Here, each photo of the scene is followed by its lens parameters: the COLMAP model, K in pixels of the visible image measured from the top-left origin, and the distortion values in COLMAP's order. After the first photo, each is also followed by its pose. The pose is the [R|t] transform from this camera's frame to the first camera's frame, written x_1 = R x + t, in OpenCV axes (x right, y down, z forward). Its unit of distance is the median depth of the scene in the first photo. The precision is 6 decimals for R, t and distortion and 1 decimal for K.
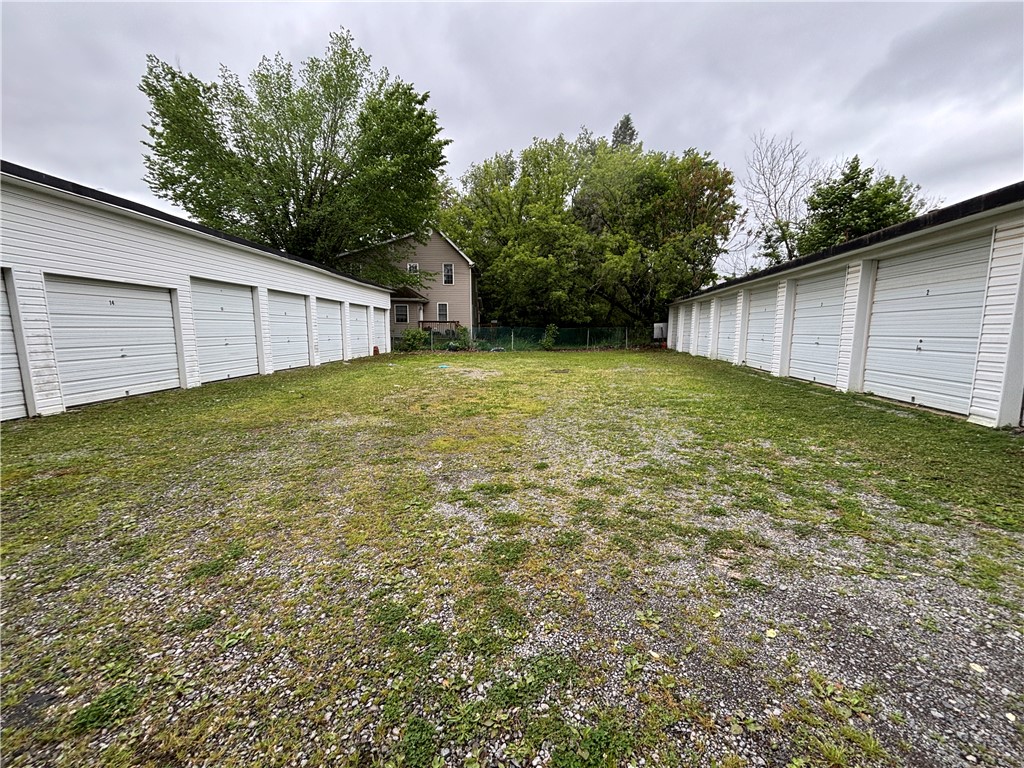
lens RADIAL K [[409.4, 0, 512.0], [0, 409.4, 384.0], [0, 0, 1]] dist [-0.001175, 0.000046]
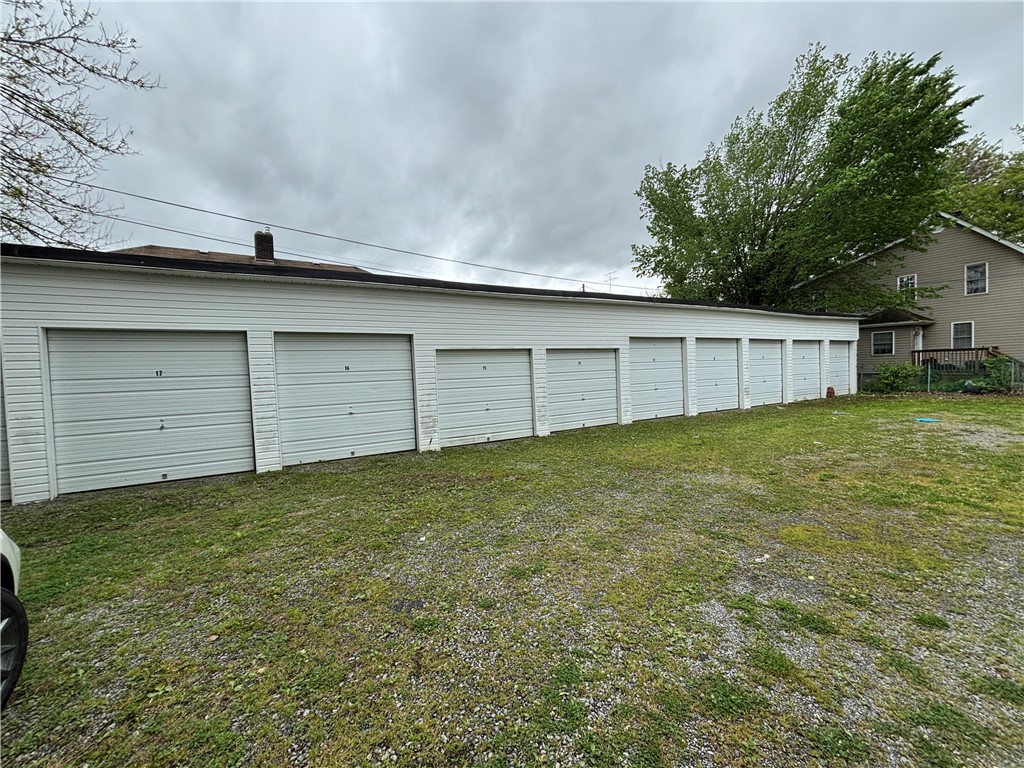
lens RADIAL K [[403.1, 0, 512.0], [0, 403.1, 384.0], [0, 0, 1]] dist [0.000656, 0.000410]
pose [[0.525733, 0.006022, -0.850629, 0.068168], [-0.080989, 0.995787, -0.043006, -0.022598], [0.846786, 0.091501, 0.524005, 0.022473]]
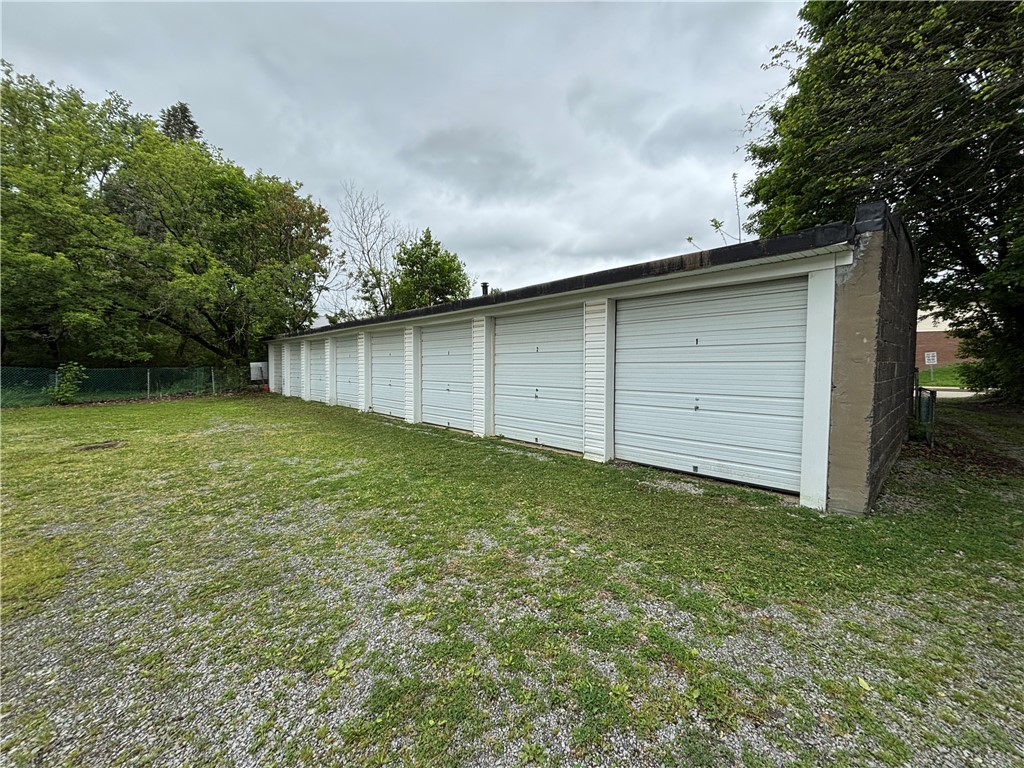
lens RADIAL K [[409.4, 0, 512.0], [0, 409.4, 384.0], [0, 0, 1]] dist [-0.001175, 0.000046]
pose [[0.605921, -0.036822, 0.794672, 0.011760], [0.104079, 0.994011, -0.033299, -0.035363], [-0.788687, 0.102885, 0.606125, 0.135513]]
